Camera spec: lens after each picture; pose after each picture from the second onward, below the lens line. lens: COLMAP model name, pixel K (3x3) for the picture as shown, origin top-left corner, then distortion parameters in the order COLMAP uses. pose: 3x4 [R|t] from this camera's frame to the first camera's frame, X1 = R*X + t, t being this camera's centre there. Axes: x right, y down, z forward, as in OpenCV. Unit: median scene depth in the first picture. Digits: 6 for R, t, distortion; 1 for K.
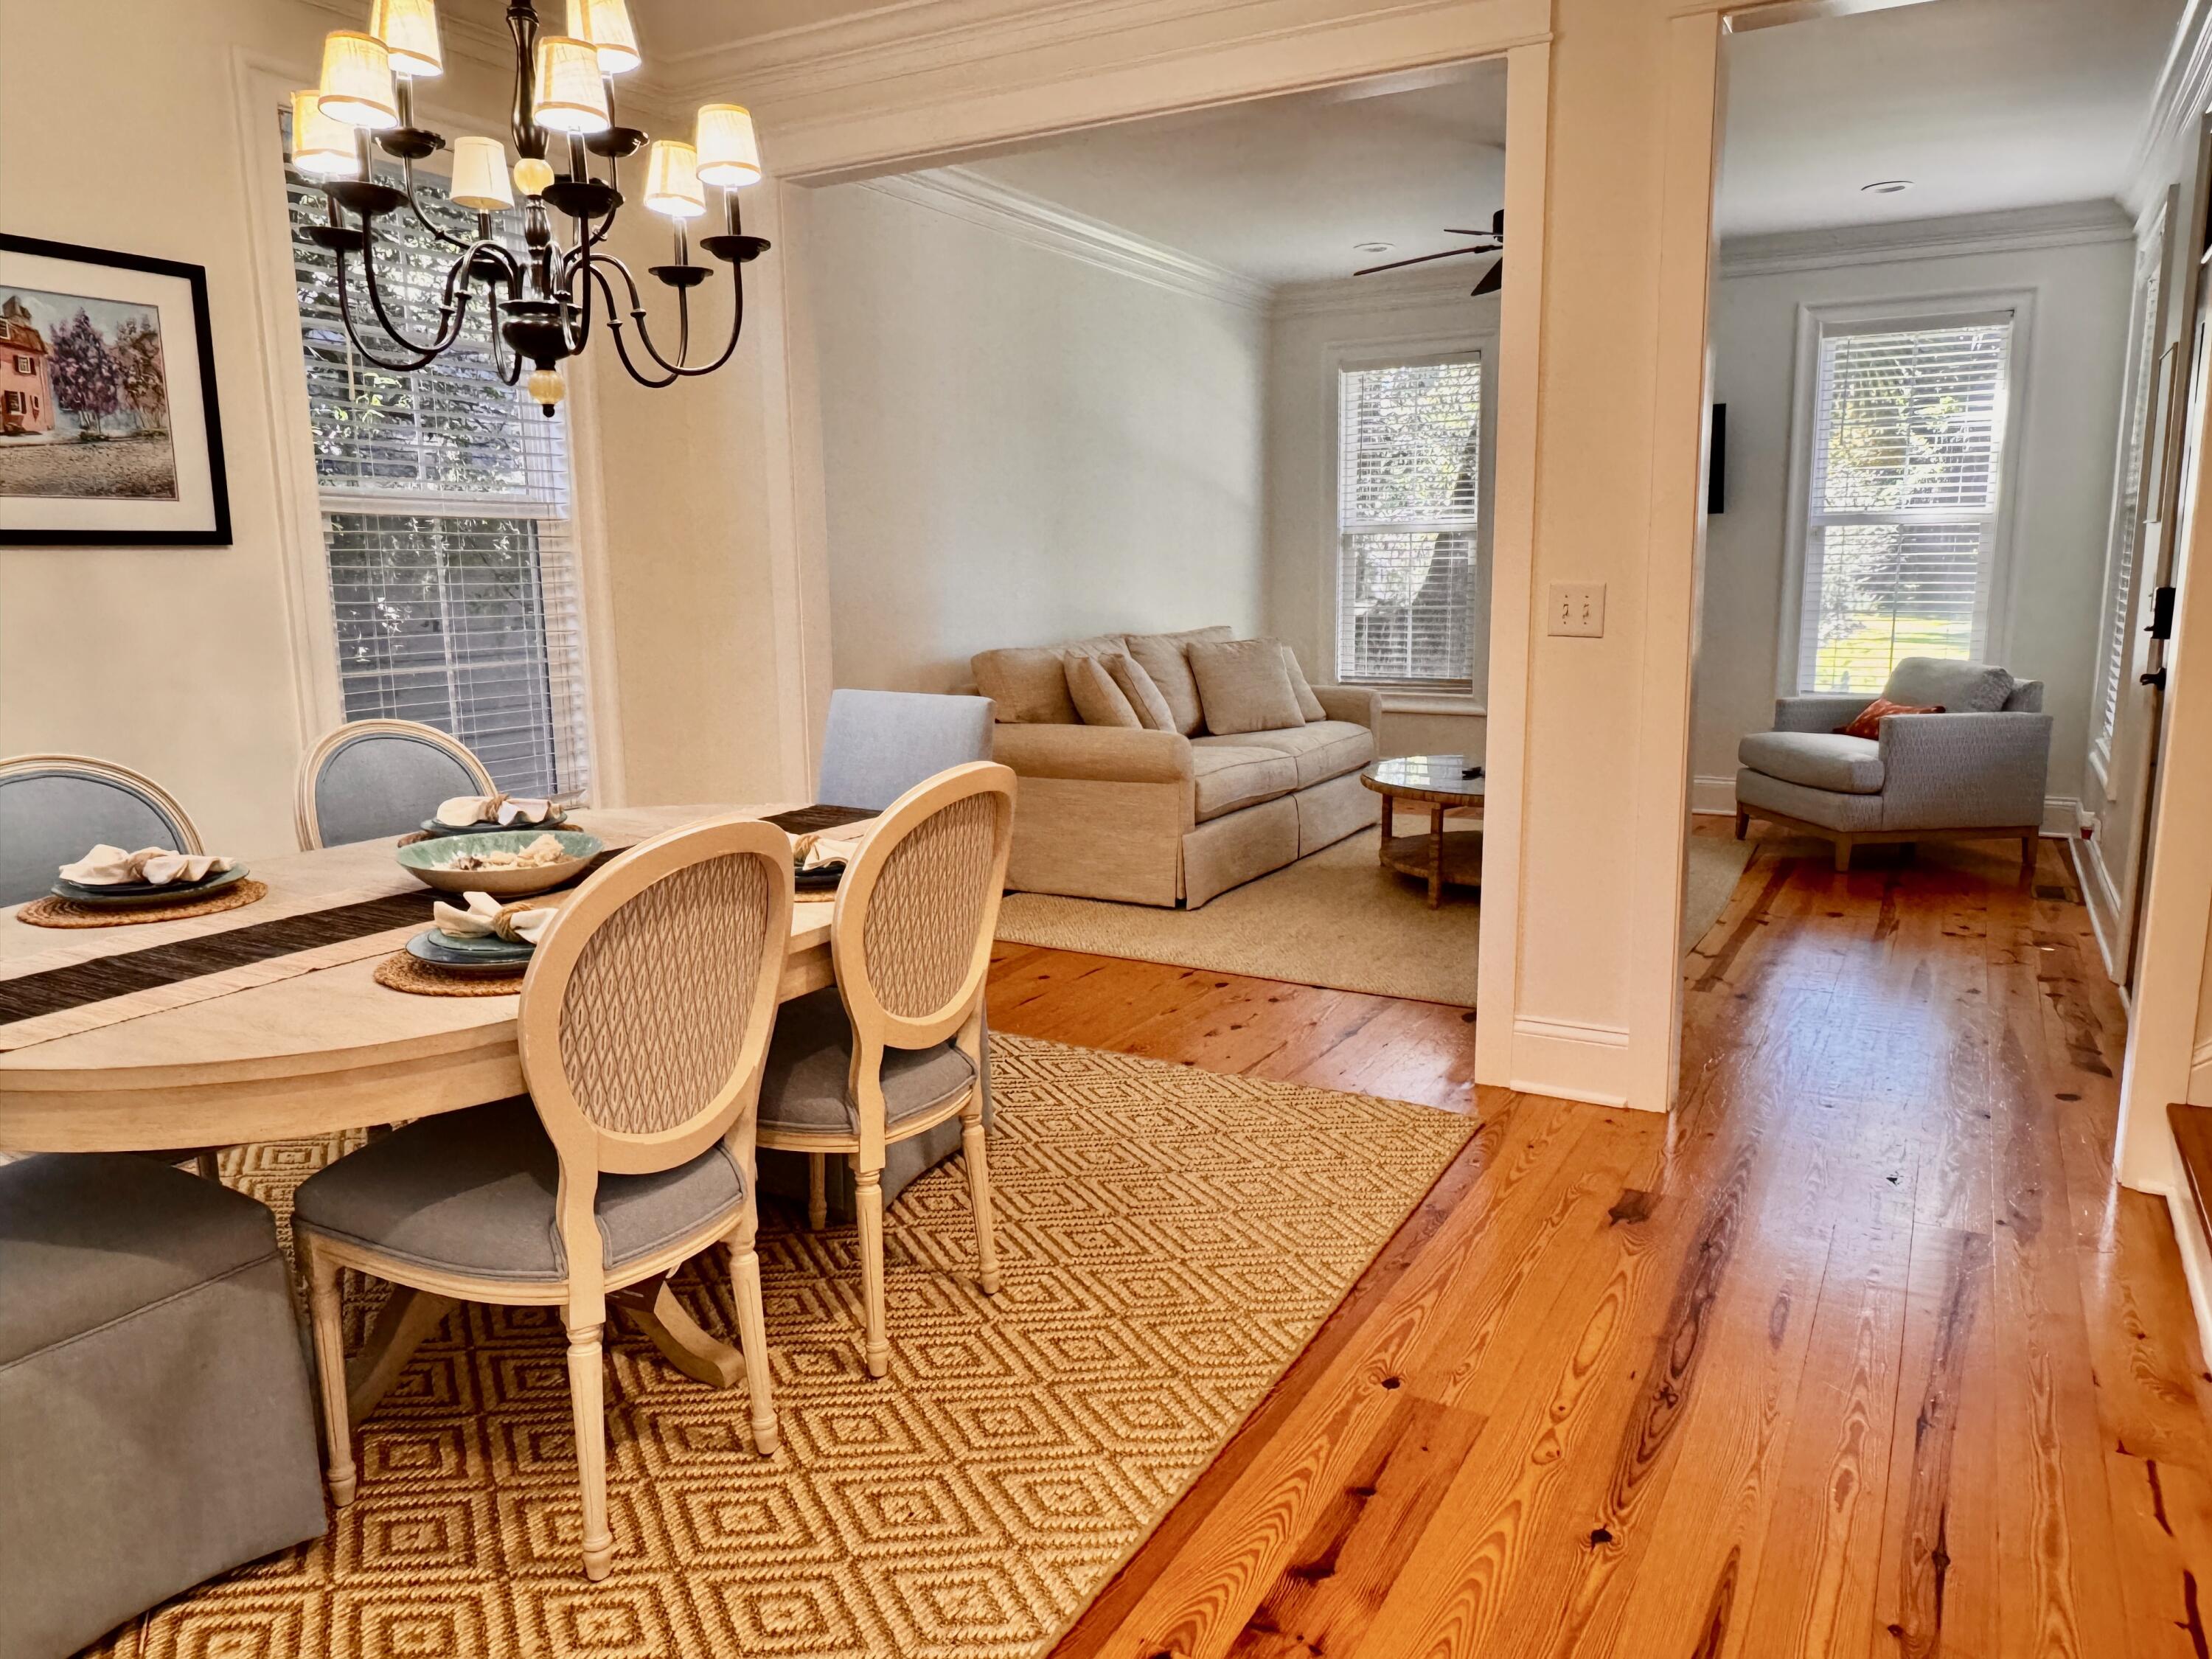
lens RADIAL K [[1552.1, 0, 1083.1], [0, 1552.1, 843.3], [0, 0, 1]] dist [-0.019682, 0.006950]
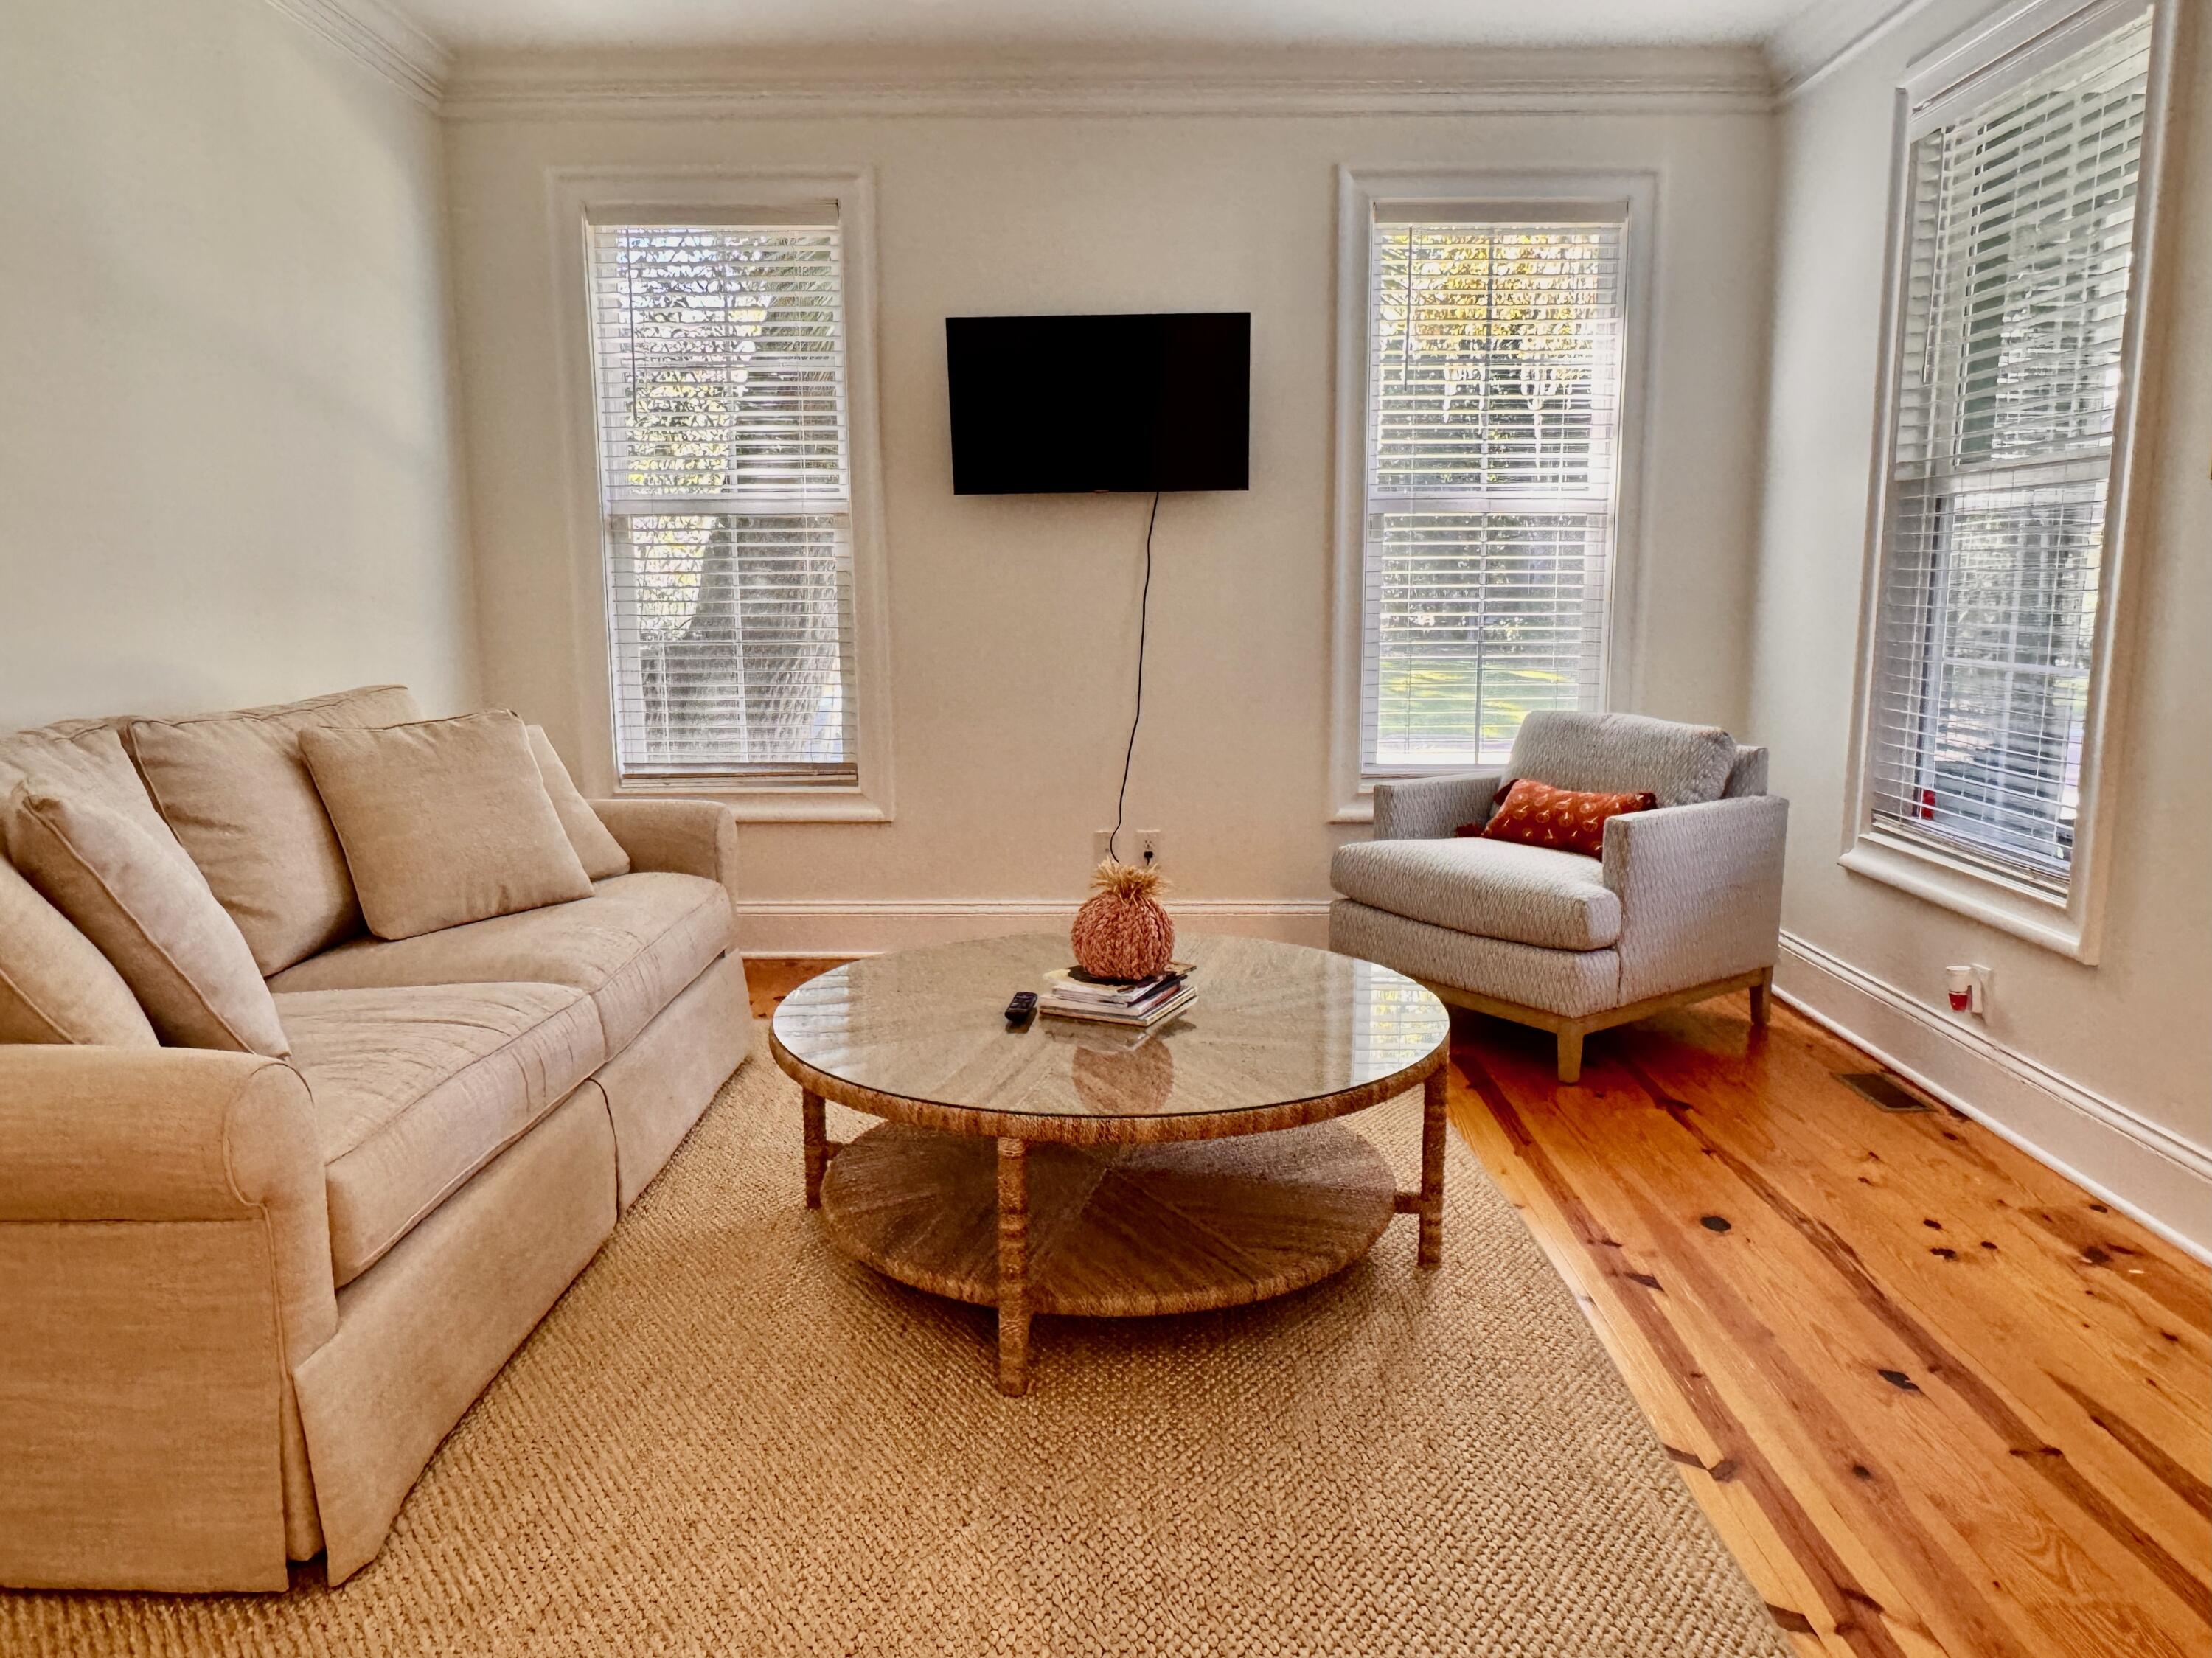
lens RADIAL K [[1551.9, 0, 1142.2], [0, 1551.9, 858.8], [0, 0, 1]] dist [-0.019682, 0.006950]
pose [[0.861712, -0.077814, 0.501396, 0.050944], [0.082674, 0.996497, 0.012566, -0.079366], [-0.500618, 0.030624, 0.865127, 0.506179]]
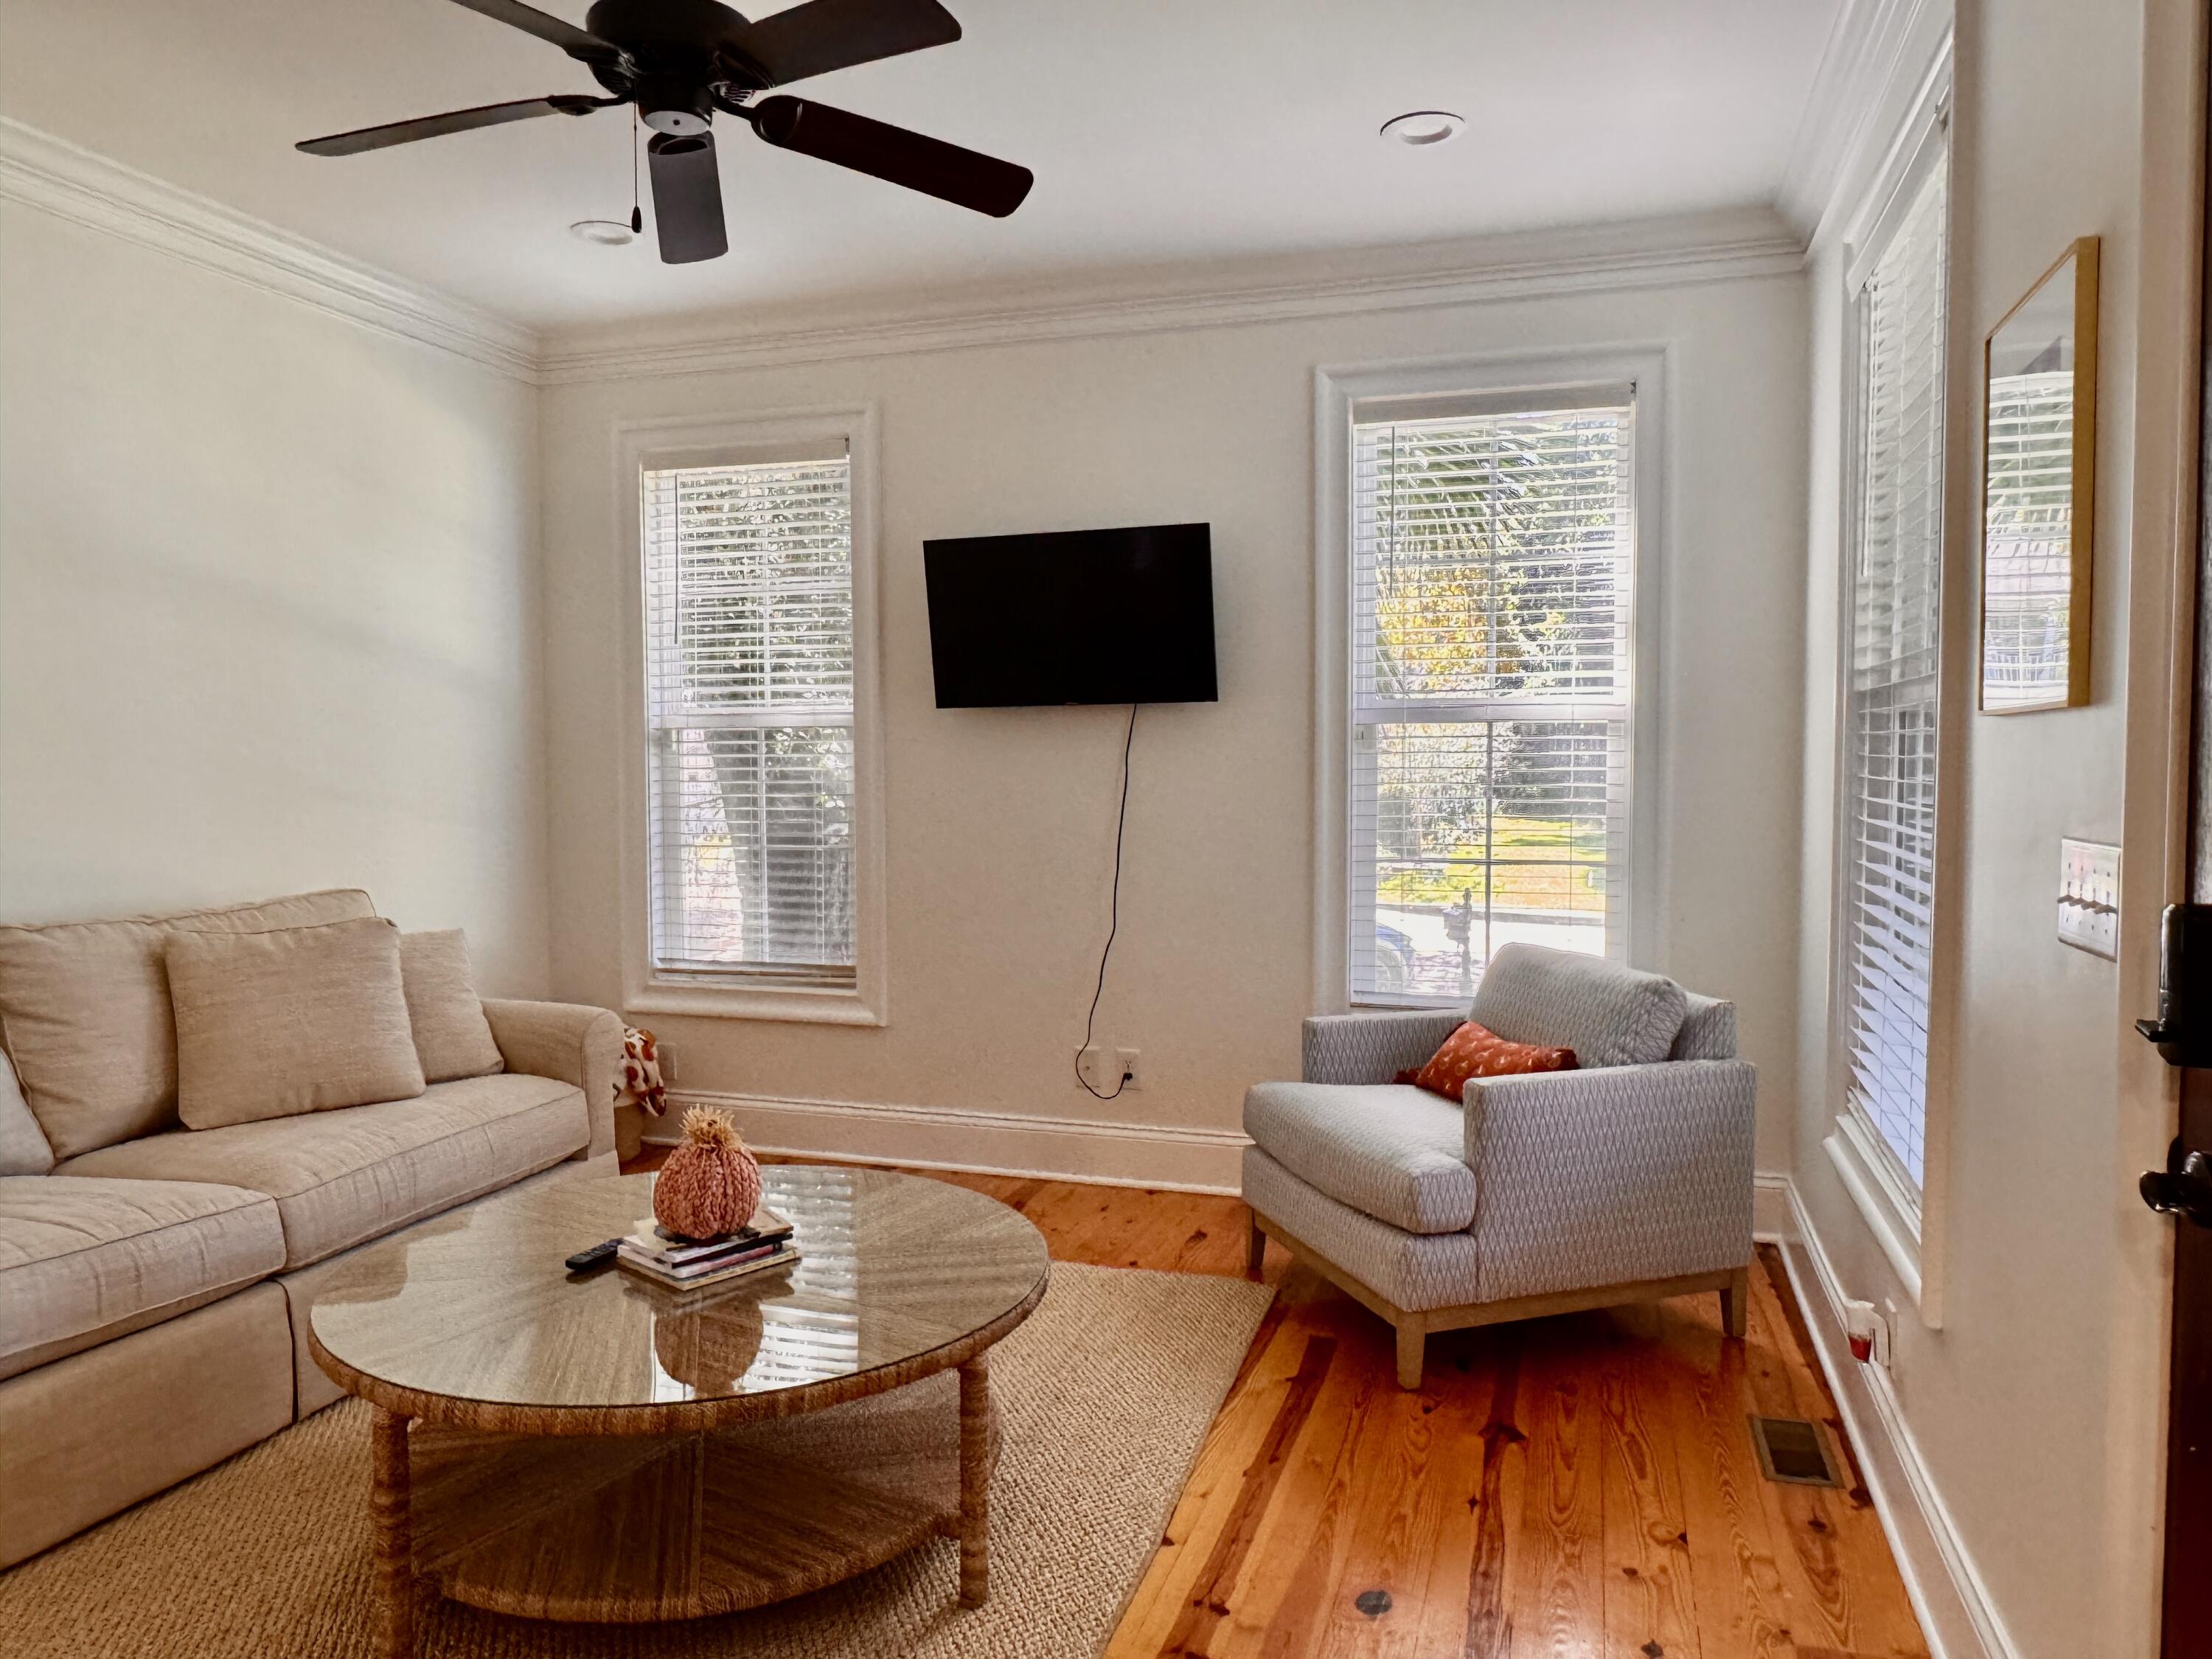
lens RADIAL K [[1552.1, 0, 1119.3], [0, 1552.1, 842.3], [0, 0, 1]] dist [-0.019682, 0.006950]
pose [[0.974573, -0.000178, 0.224071, 0.254549], [0.028778, 0.991817, -0.124378, -0.089221], [-0.222215, 0.127664, 0.966603, 0.453953]]
